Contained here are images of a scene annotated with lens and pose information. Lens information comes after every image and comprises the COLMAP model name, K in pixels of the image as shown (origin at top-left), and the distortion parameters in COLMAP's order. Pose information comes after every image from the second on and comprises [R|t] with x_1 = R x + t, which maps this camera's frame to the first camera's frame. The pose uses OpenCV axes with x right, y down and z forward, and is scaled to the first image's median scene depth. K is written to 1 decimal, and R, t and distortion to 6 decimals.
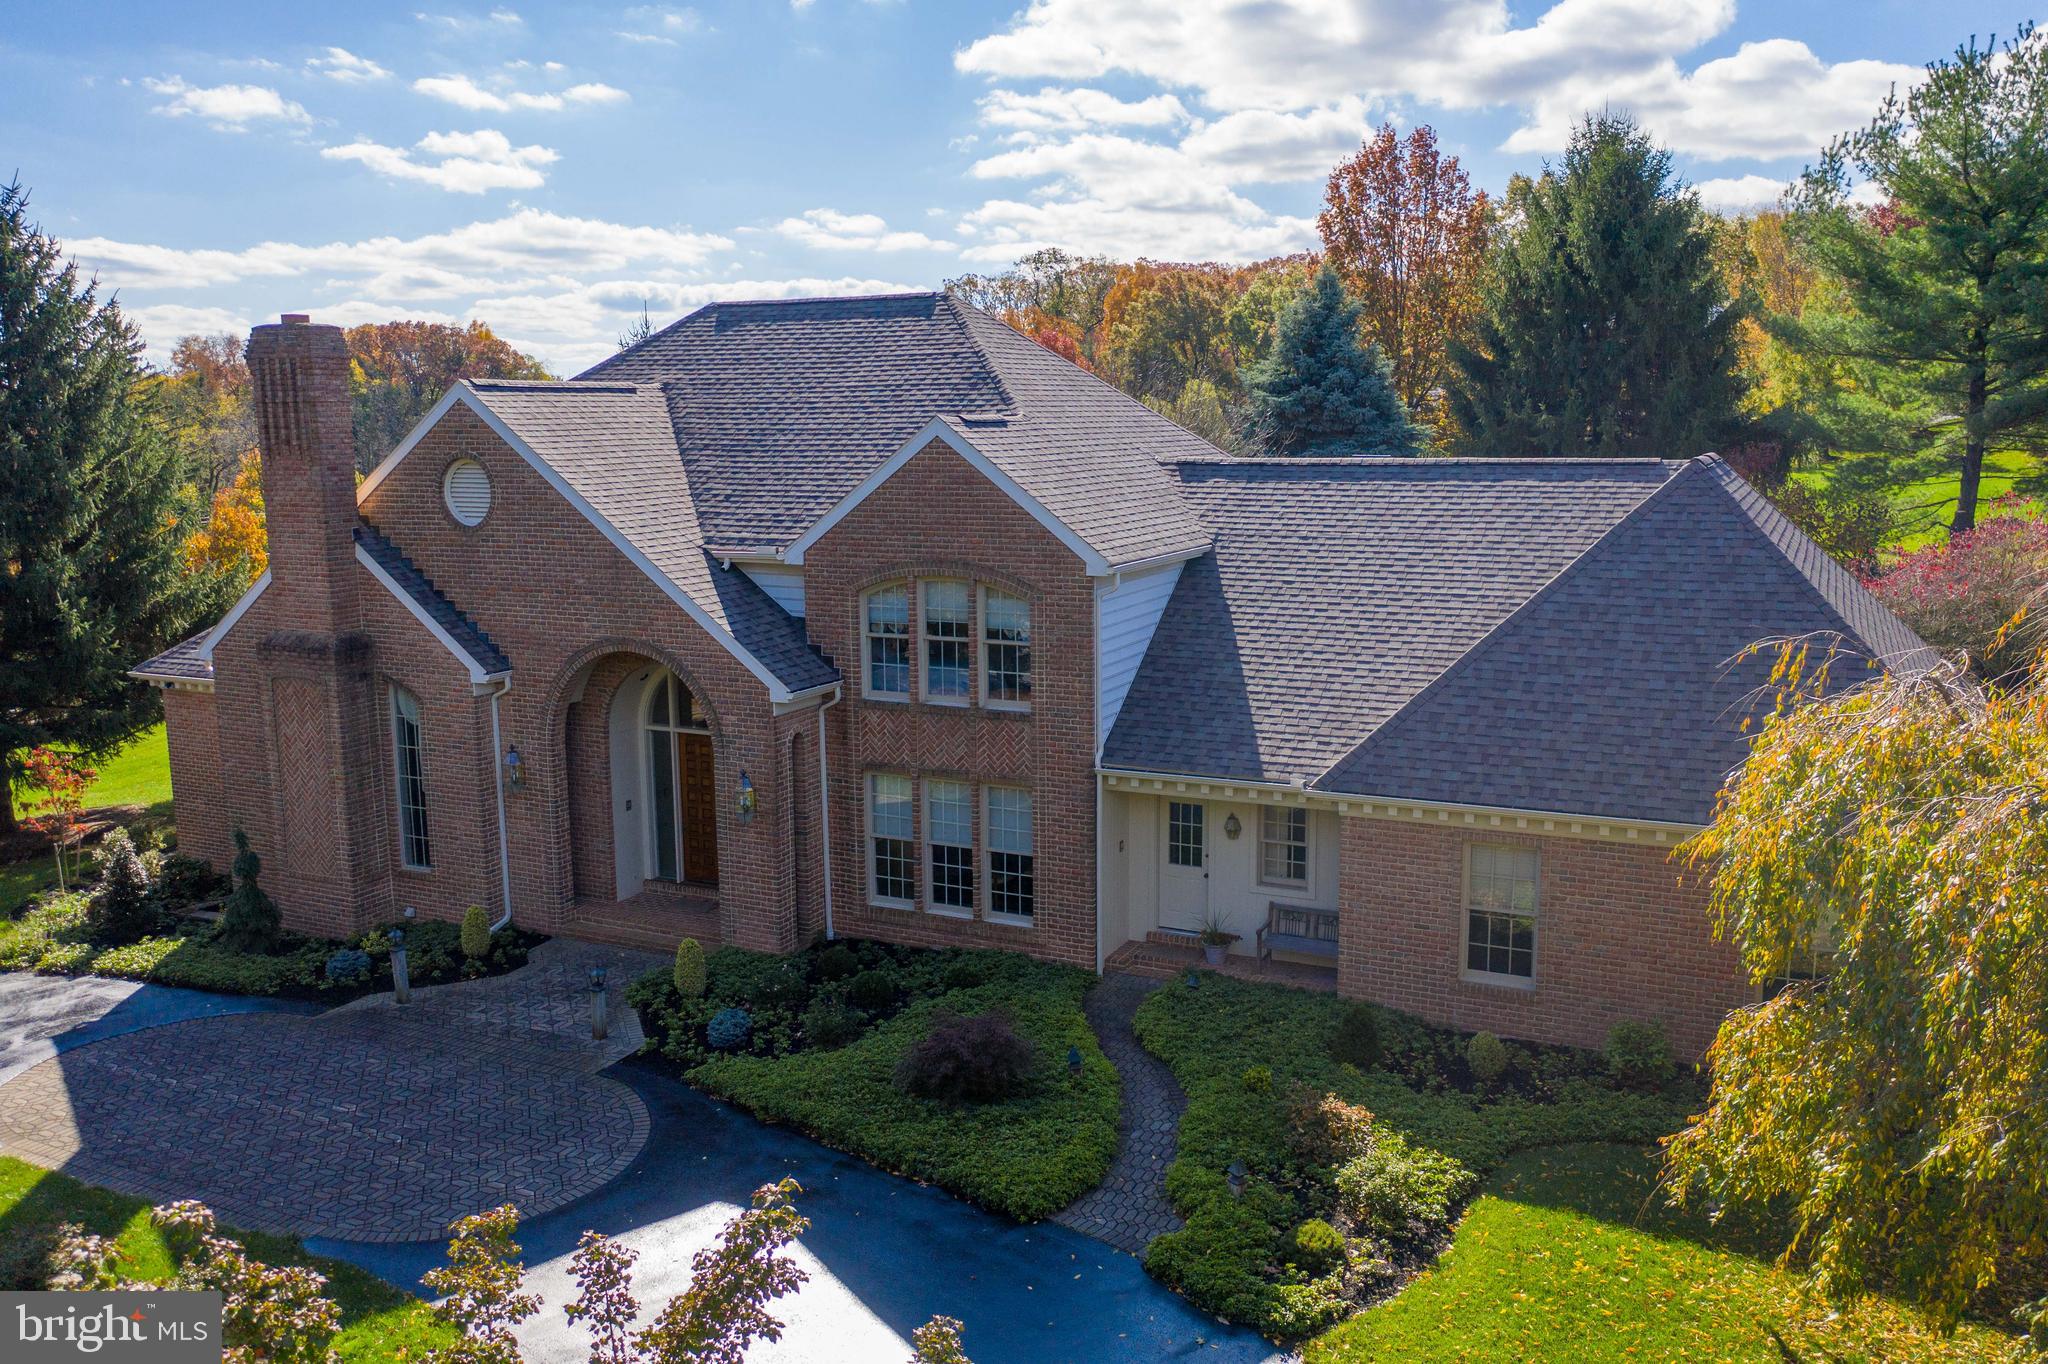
lens RADIAL K [[1619.7, 0, 1033.0], [0, 1619.7, 689.1], [0, 0, 1]] dist [0.012407, -0.001069]
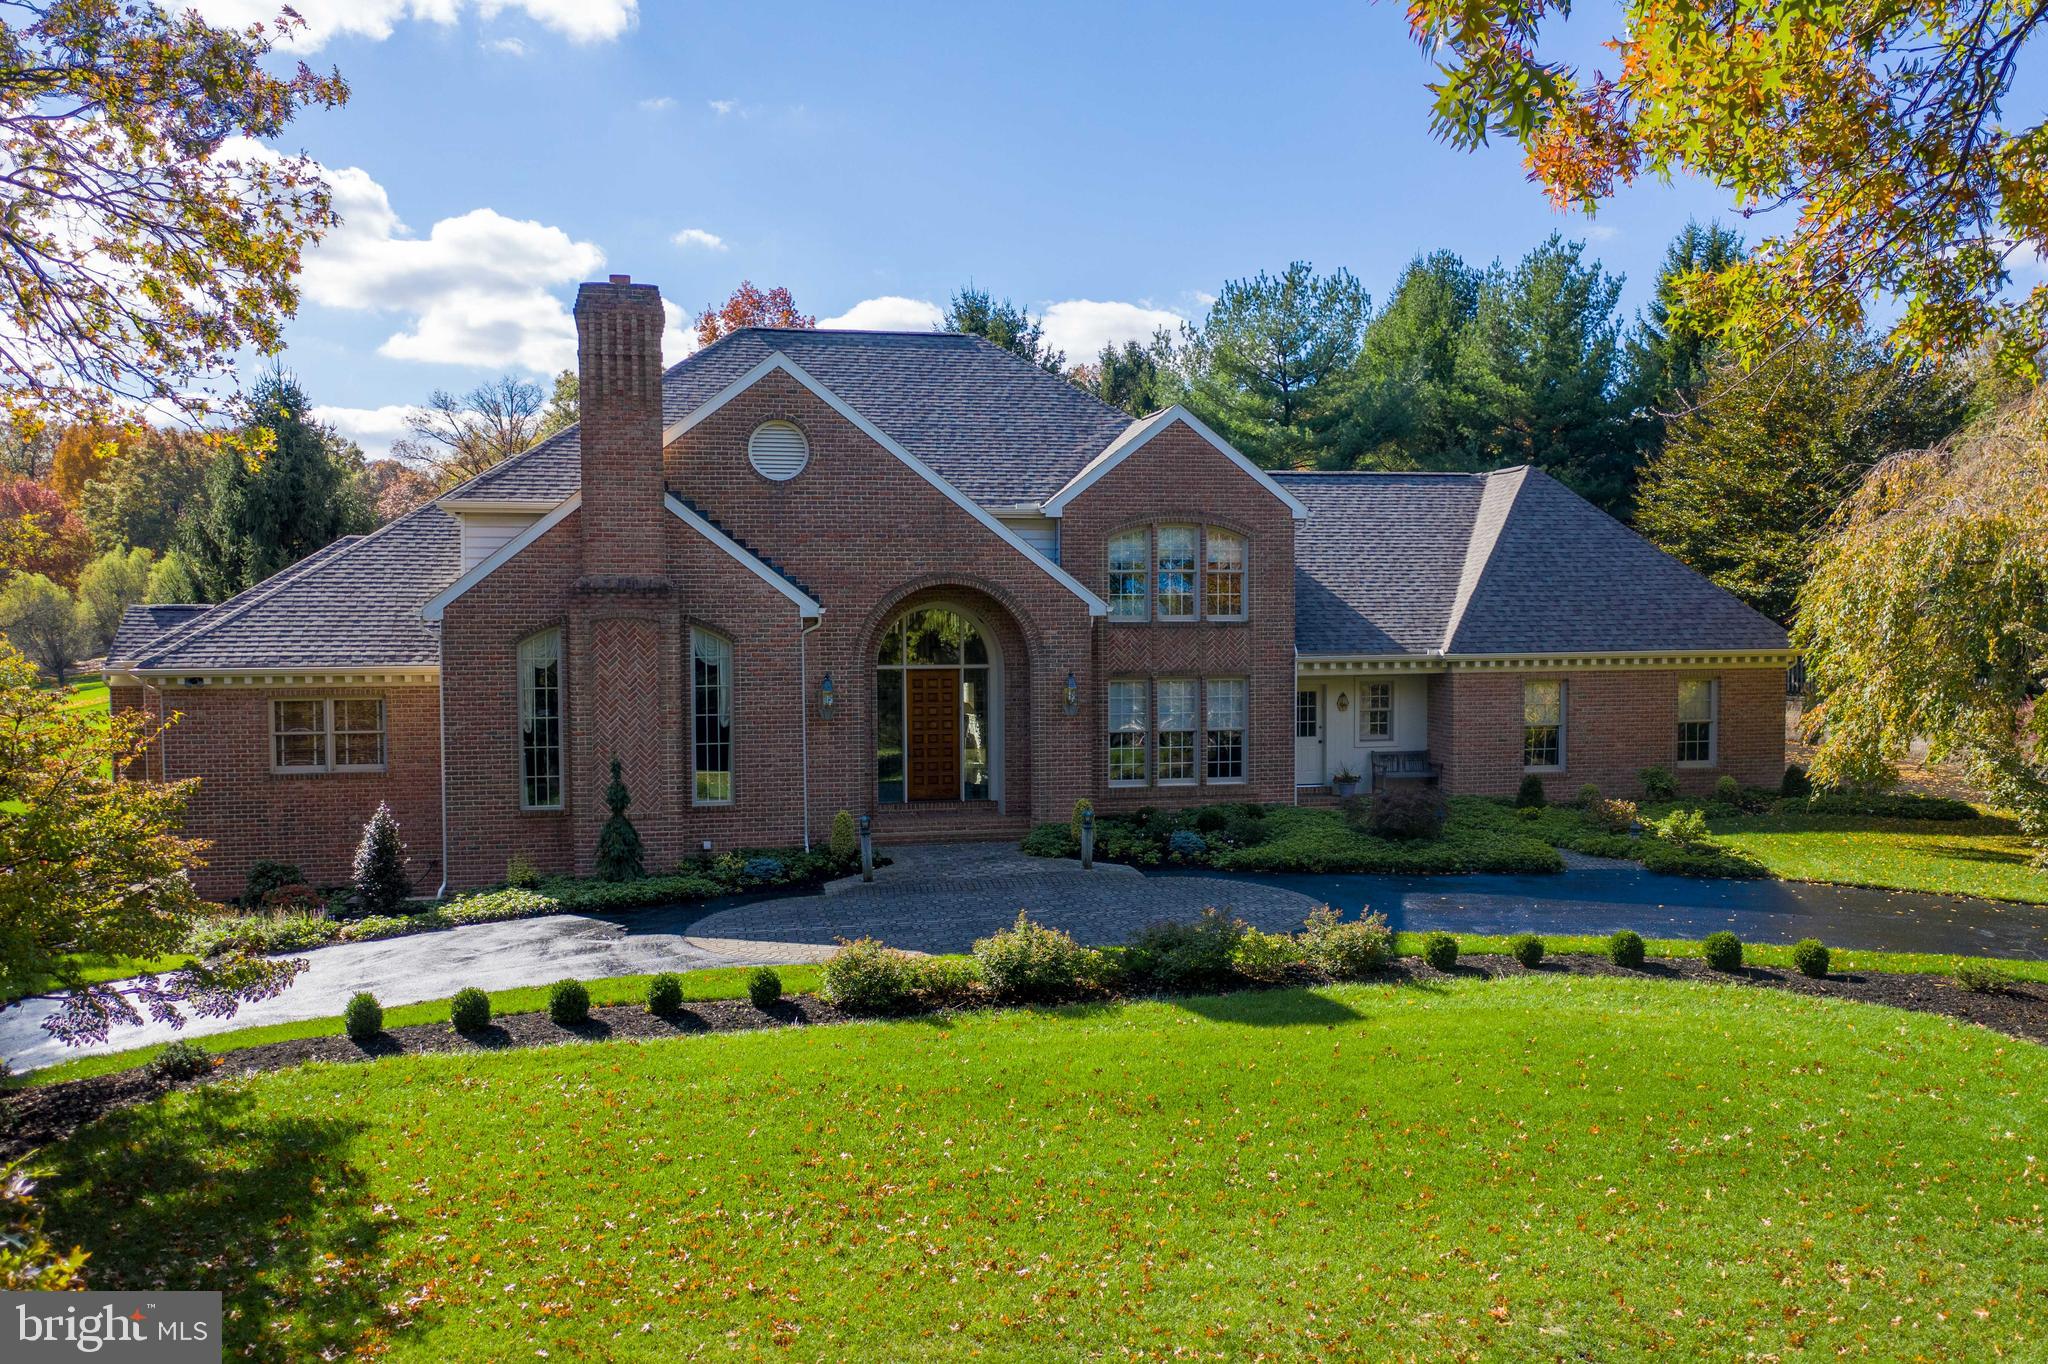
lens RADIAL K [[1610.2, 0, 991.4], [0, 1610.2, 699.1], [0, 0, 1]] dist [0.000541, 0.006322]
pose [[0.793290, -0.030040, 0.608102, -0.913629], [0.099582, 0.991734, -0.080917, 0.153759], [-0.600645, 0.124747, 0.789724, 0.056498]]
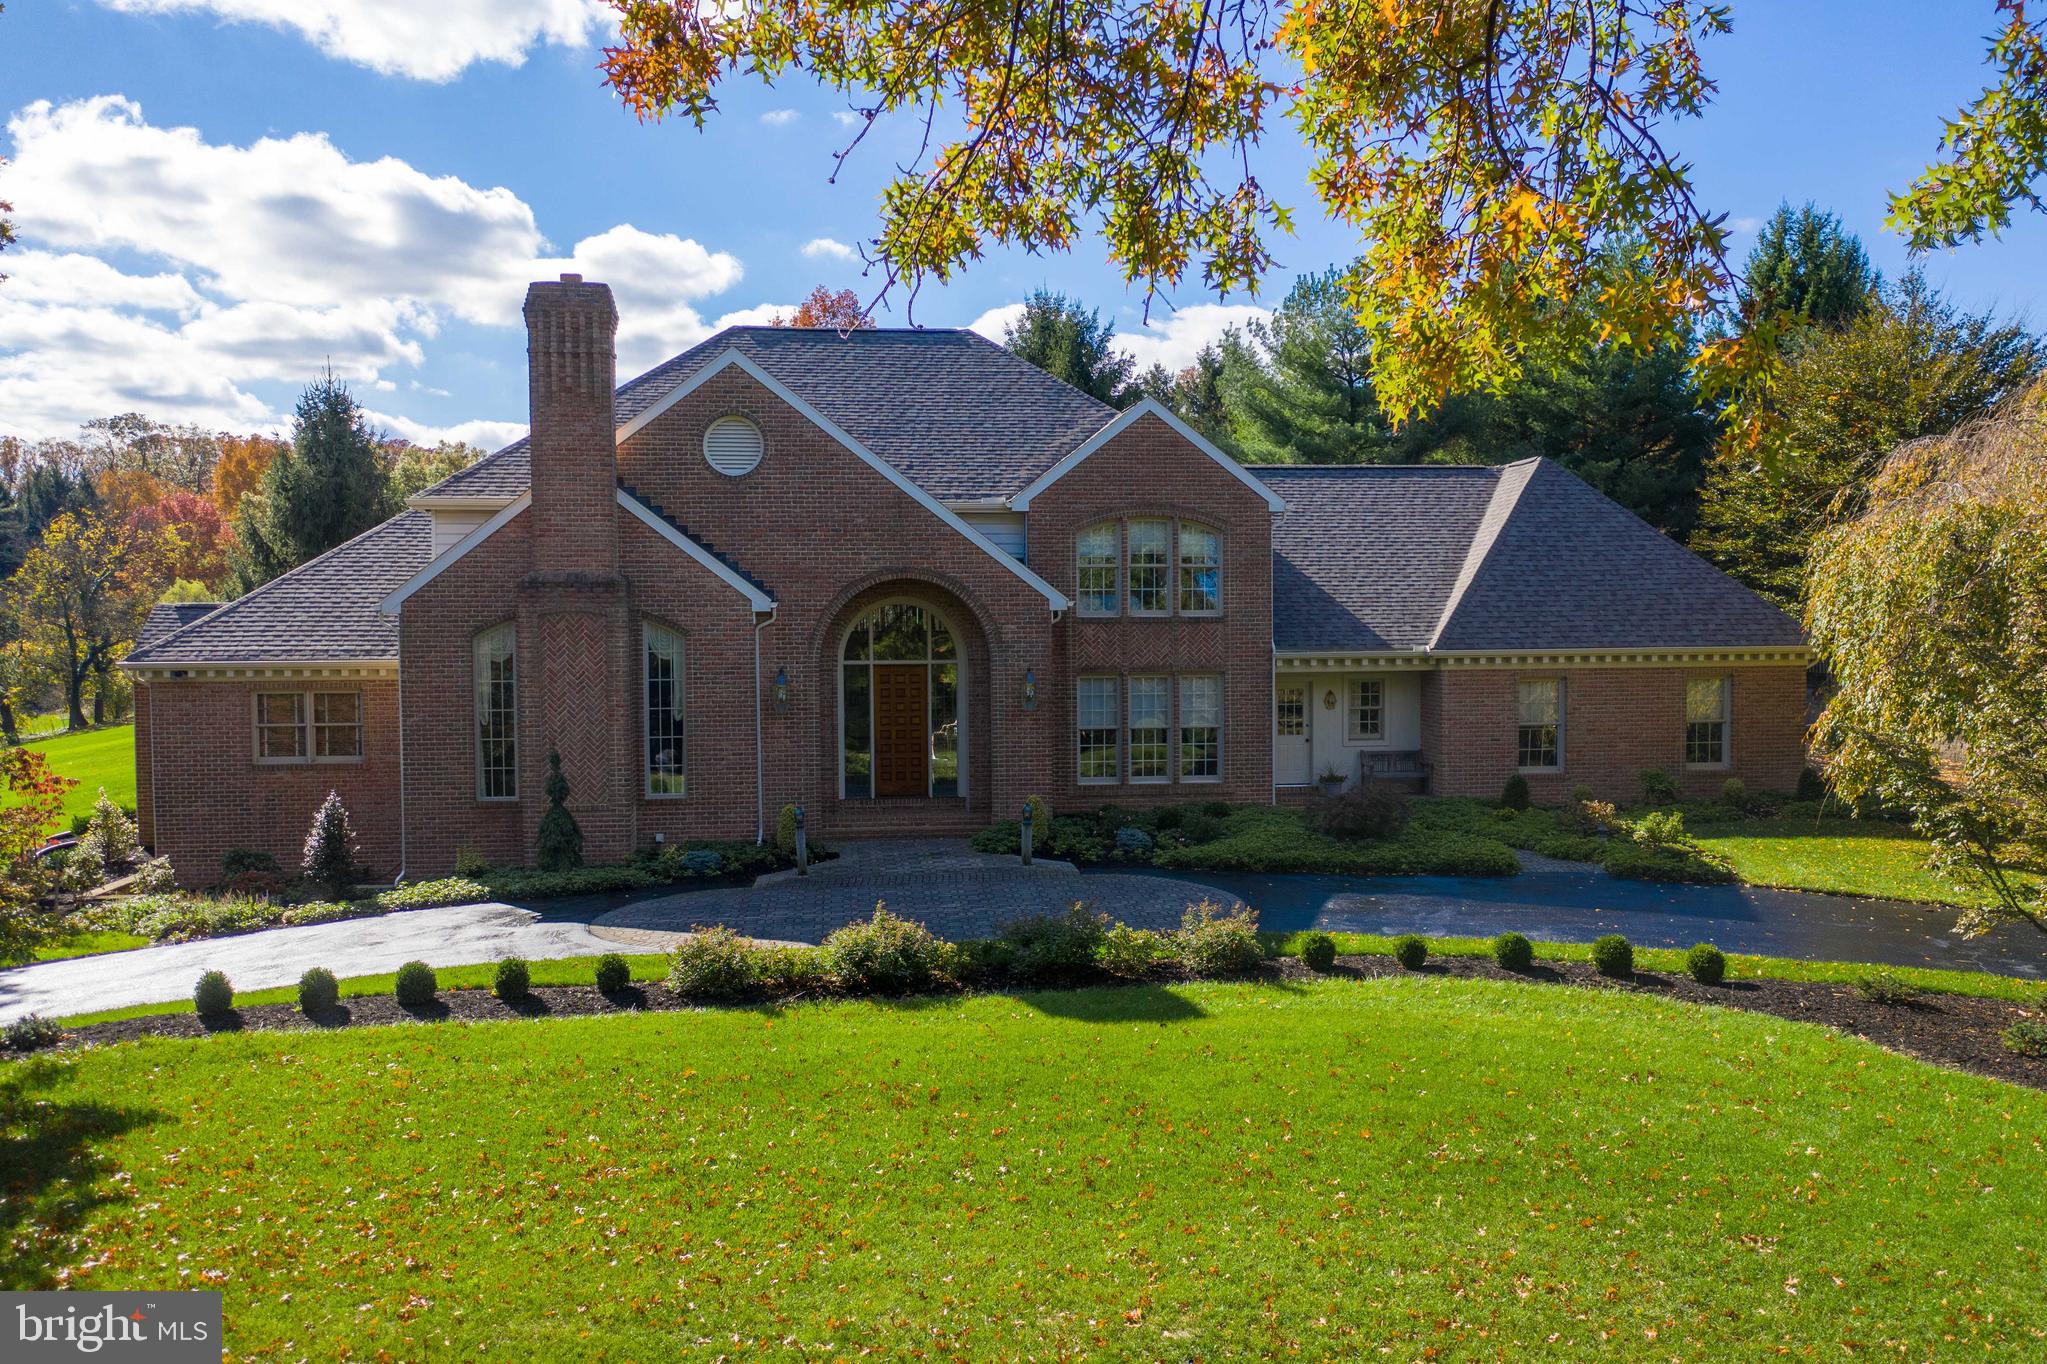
lens RADIAL K [[1609.4, 0, 990.9], [0, 1609.4, 699.1], [0, 0, 1]] dist [0.000541, 0.006322]
pose [[0.844009, -0.024679, 0.535761, -0.800993], [0.088347, 0.991692, -0.093495, 0.173497], [-0.529003, 0.126244, 0.839178, -0.008680]]
